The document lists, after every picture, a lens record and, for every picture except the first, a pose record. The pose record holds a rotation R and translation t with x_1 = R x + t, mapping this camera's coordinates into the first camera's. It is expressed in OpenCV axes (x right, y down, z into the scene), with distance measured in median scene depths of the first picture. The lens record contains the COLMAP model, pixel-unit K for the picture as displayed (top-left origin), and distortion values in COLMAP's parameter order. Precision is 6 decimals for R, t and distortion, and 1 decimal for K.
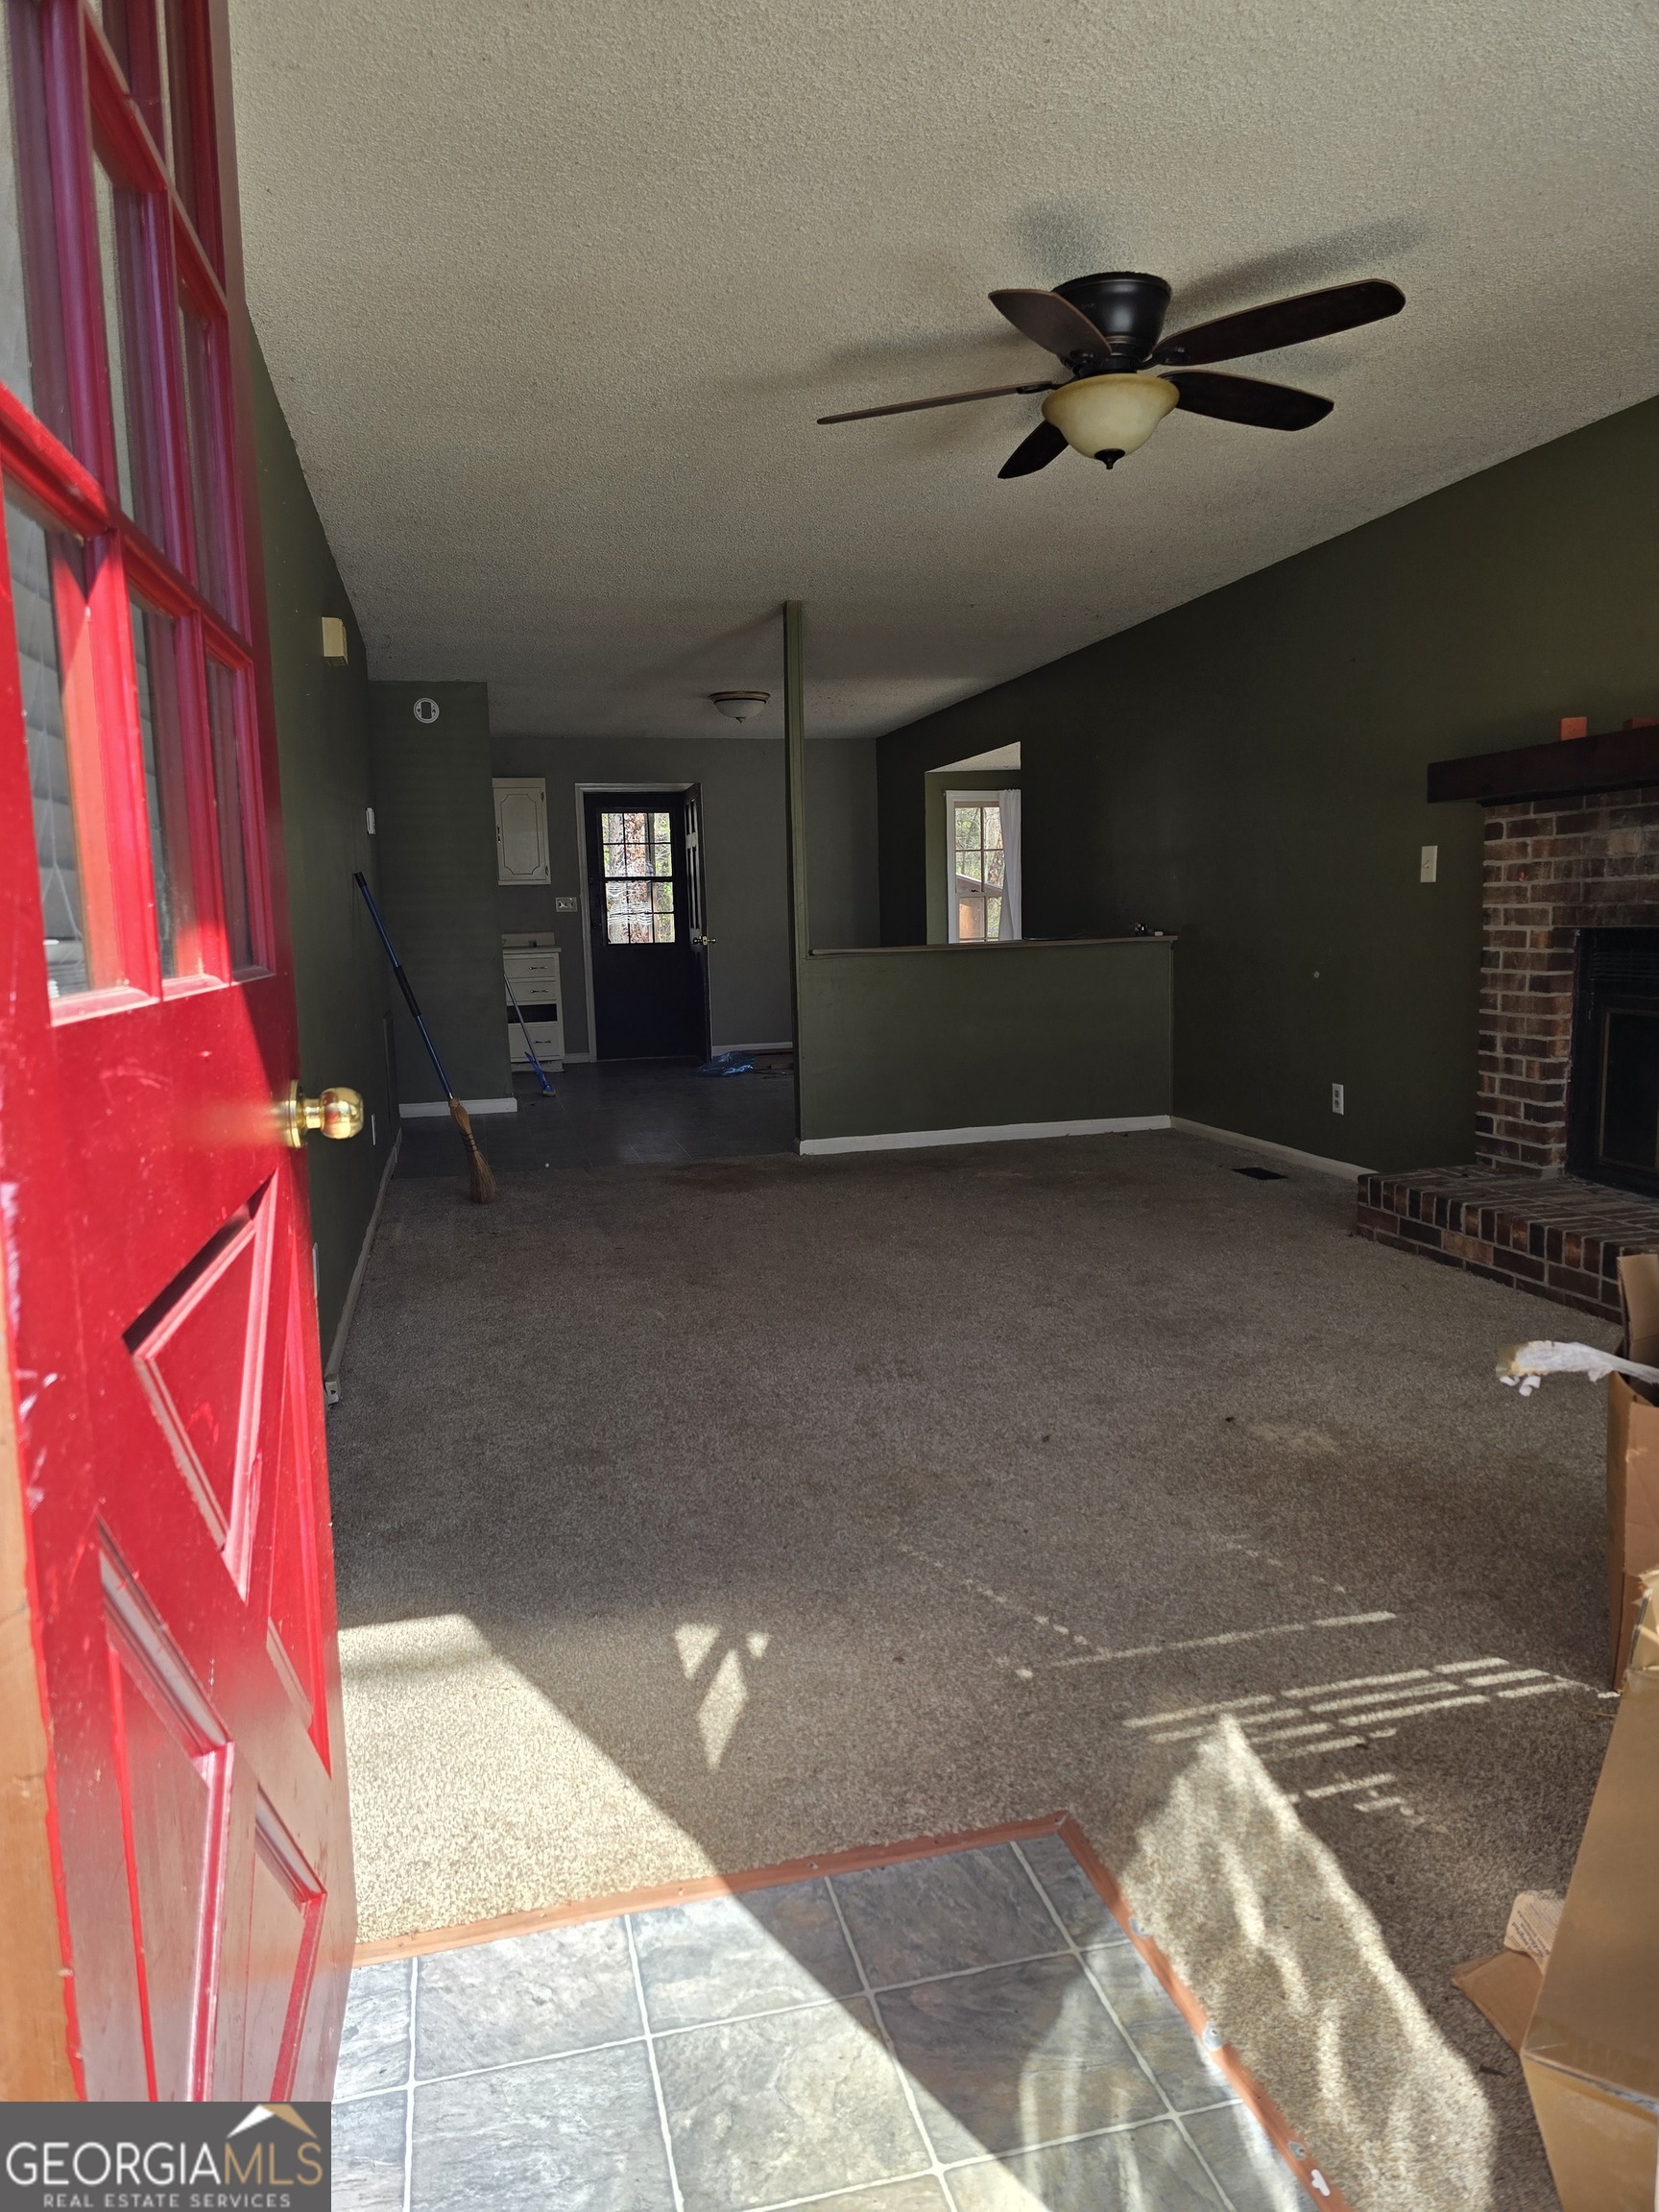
lens RADIAL K [[1446.2, 0, 814.0], [0, 1446.2, 1094.2], [0, 0, 1]] dist [0.055486, -0.011095]
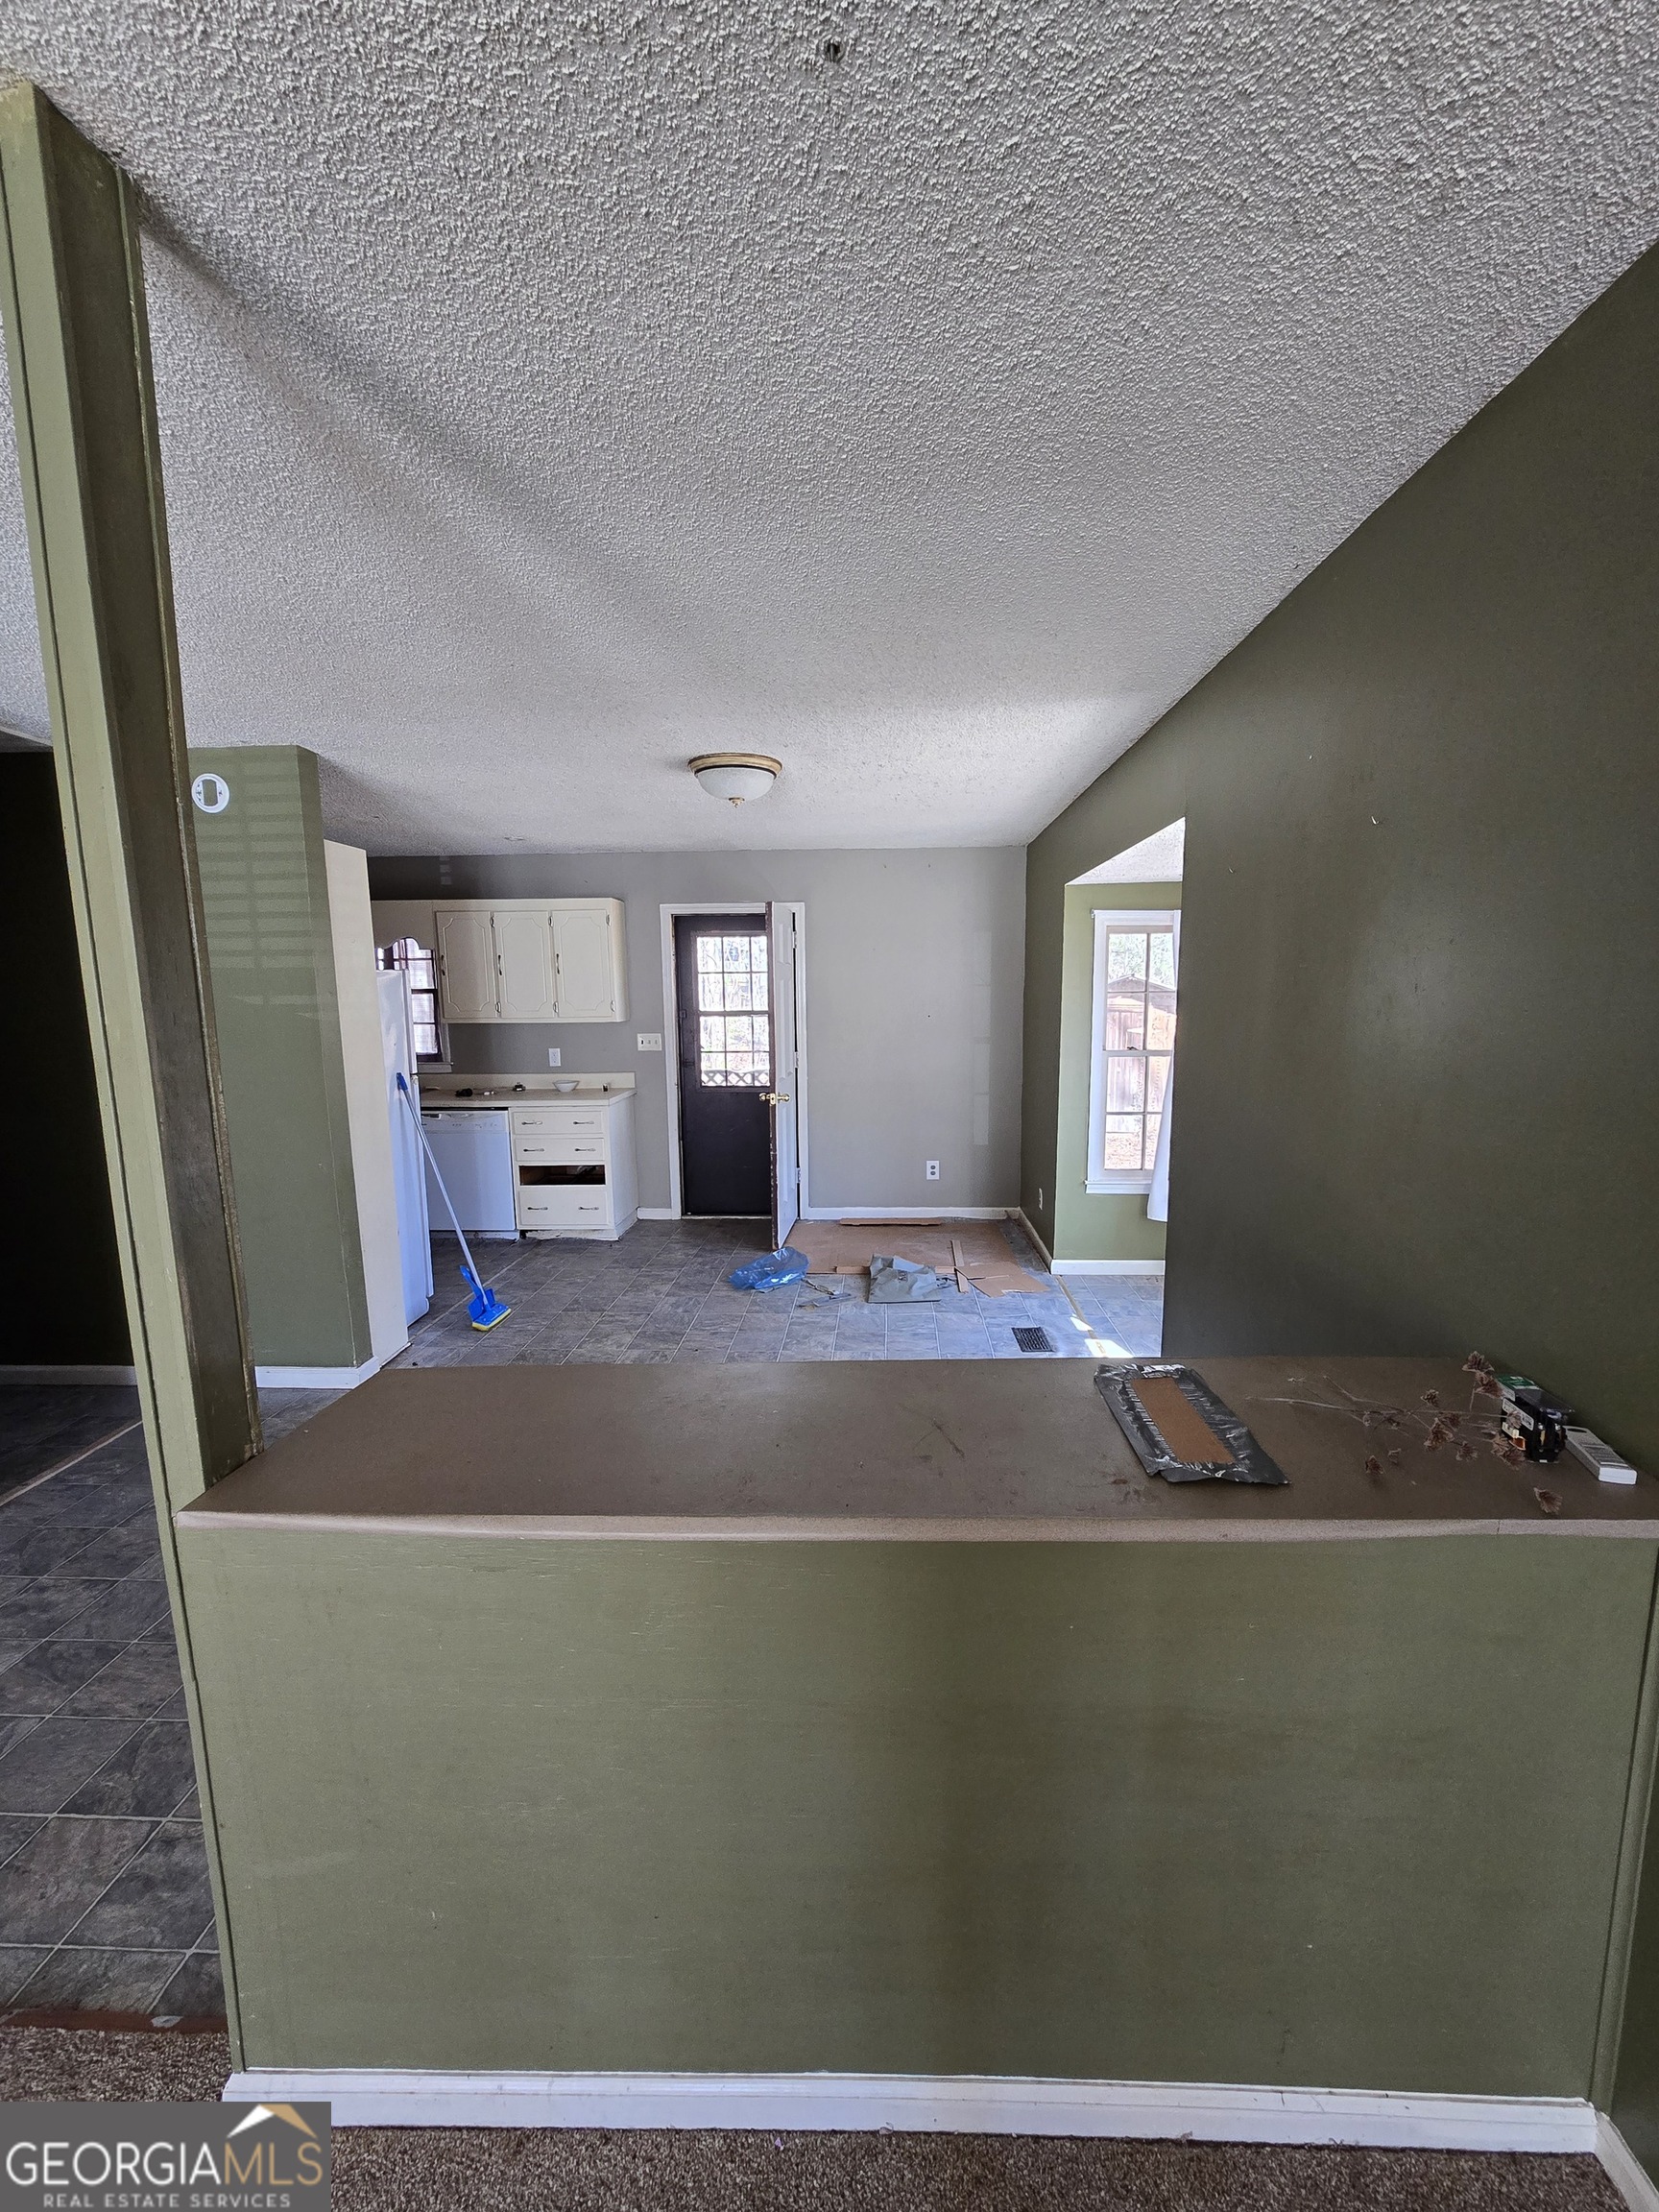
lens RADIAL K [[898.7, 0, 841.7], [0, 898.7, 1123.6], [0, 0, 1]] dist [-0.006033, 0.003416]
pose [[0.961033, 0.060675, -0.269694, 0.227455], [-0.054075, 0.998029, 0.031842, -0.260443], [0.271095, -0.016018, 0.962419, 1.251756]]
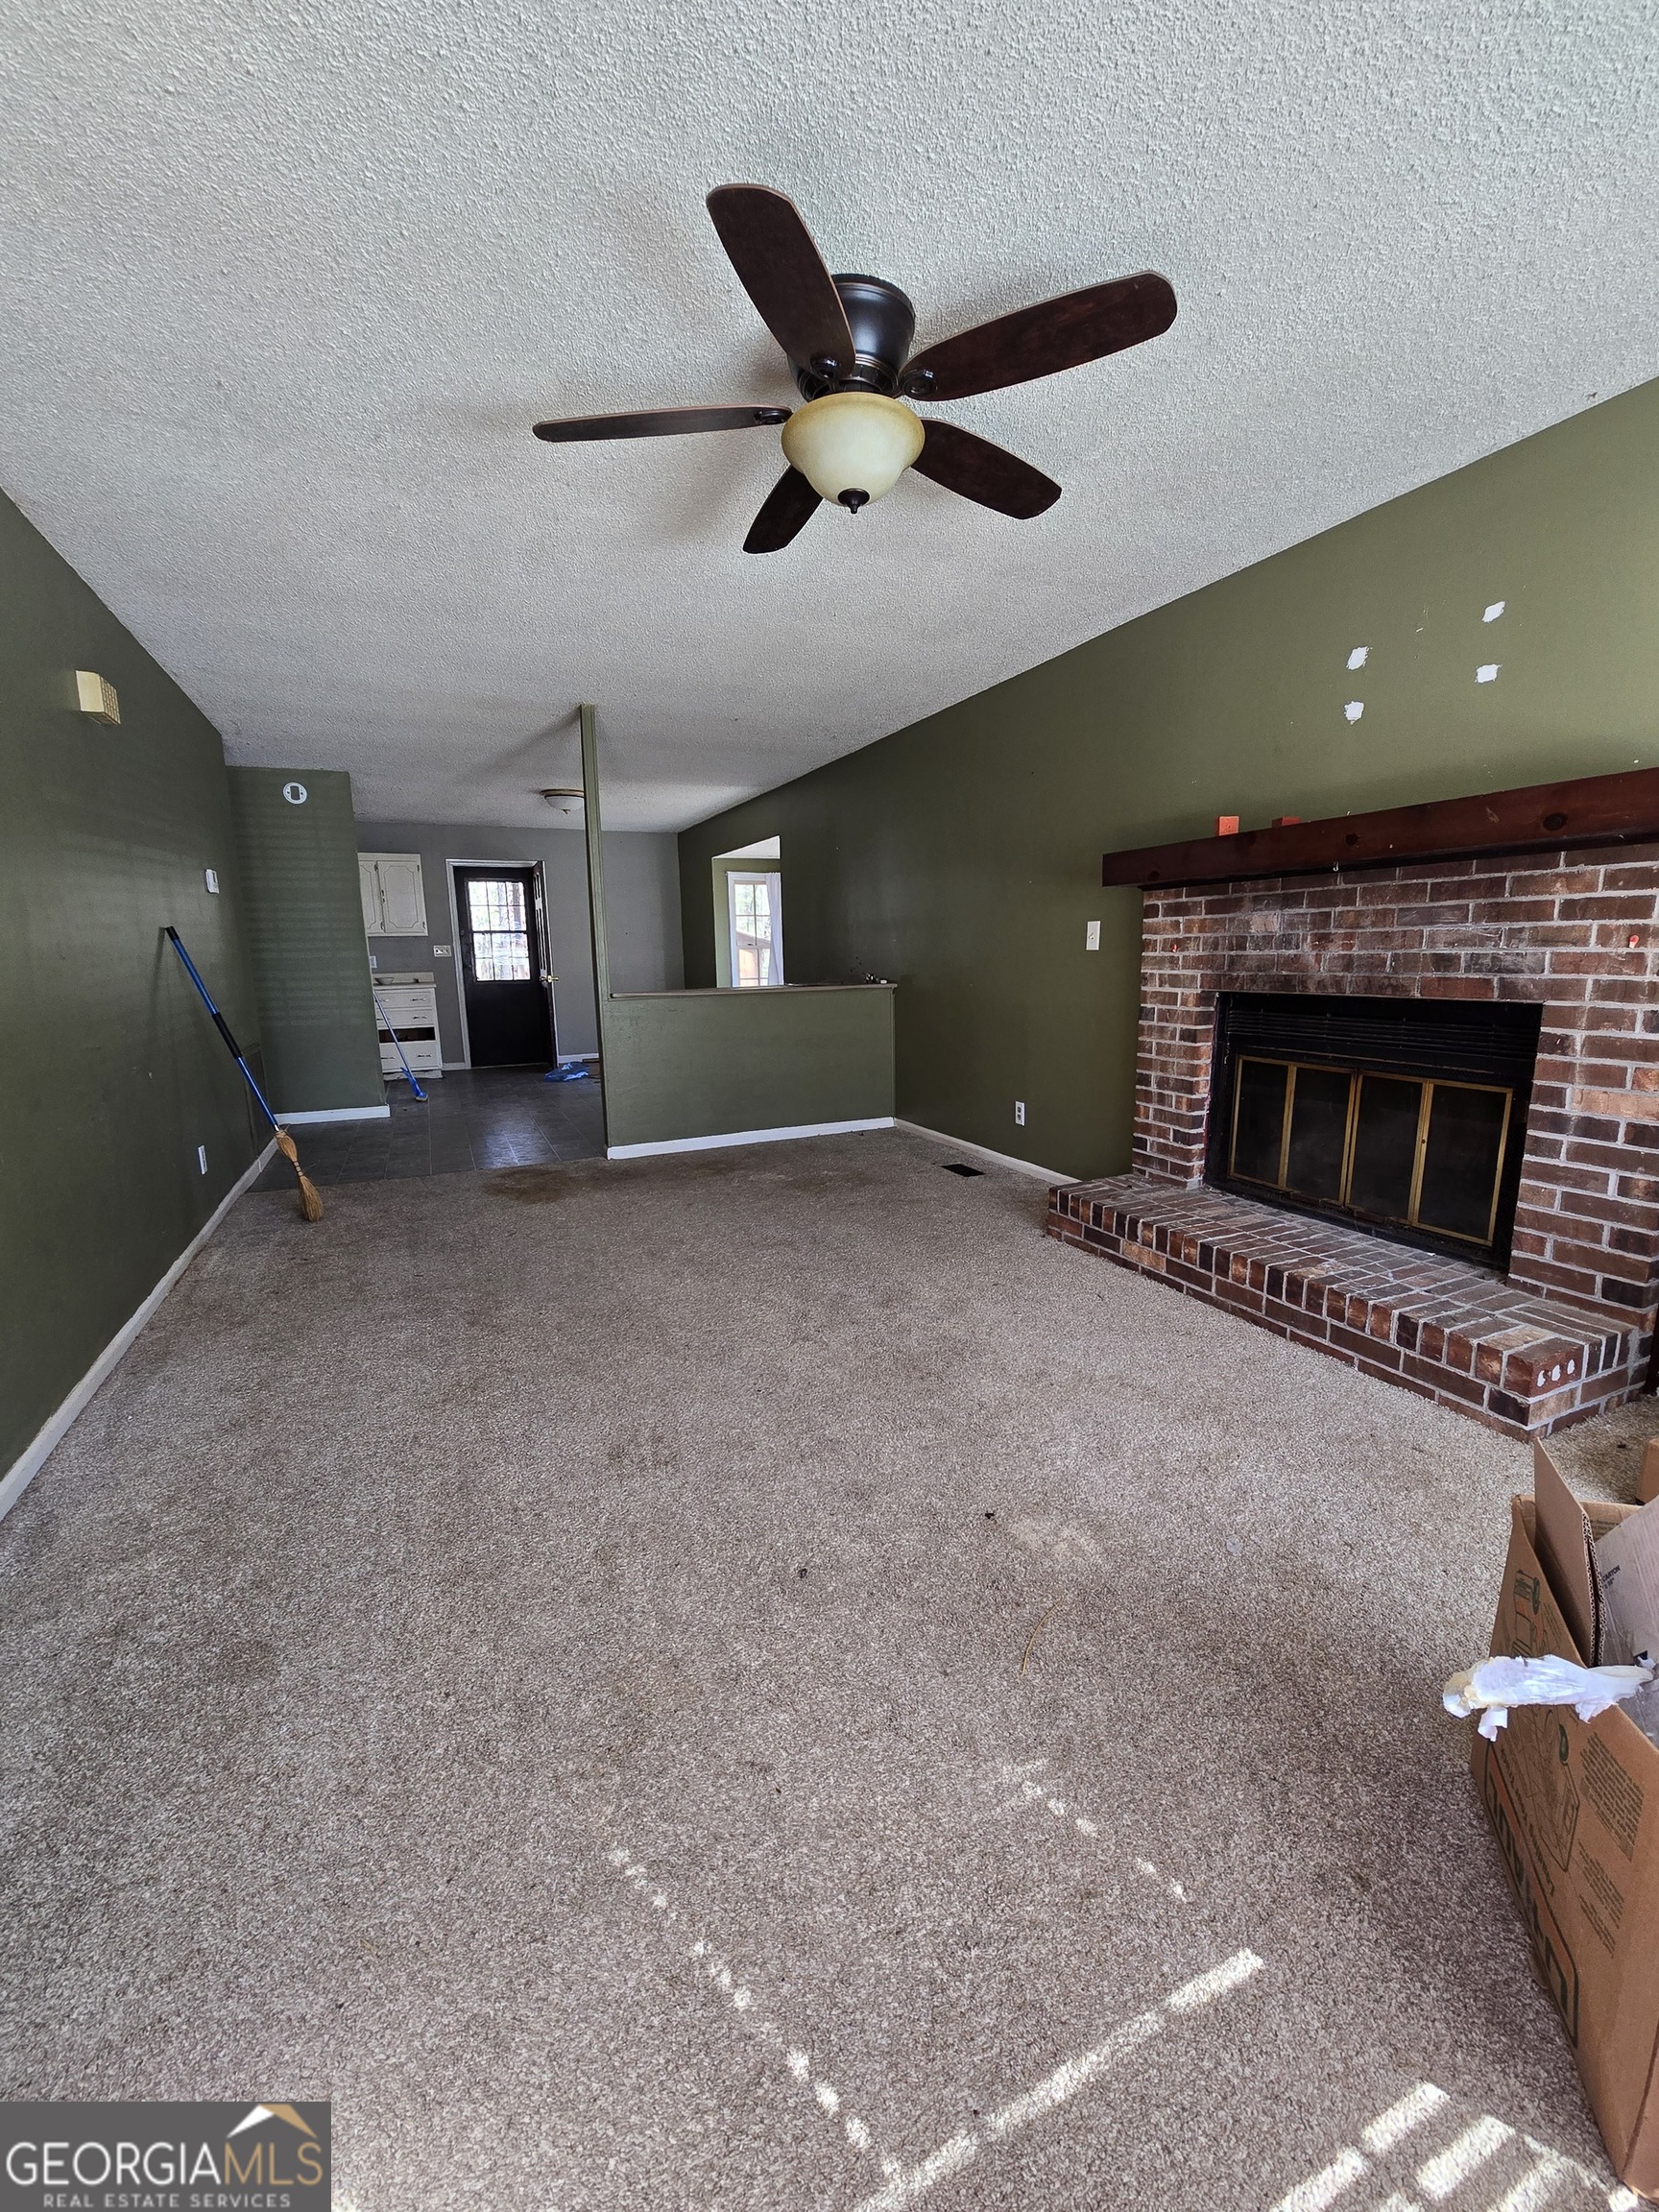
lens RADIAL K [[898.7, 0, 836.2], [0, 898.7, 1112.4], [0, 0, 1]] dist [-0.006033, 0.003416]
pose [[0.980842, -0.022207, 0.193534, 0.049967], [0.012728, 0.998664, 0.050086, -0.050220], [-0.194388, -0.046663, 0.979814, 0.296743]]
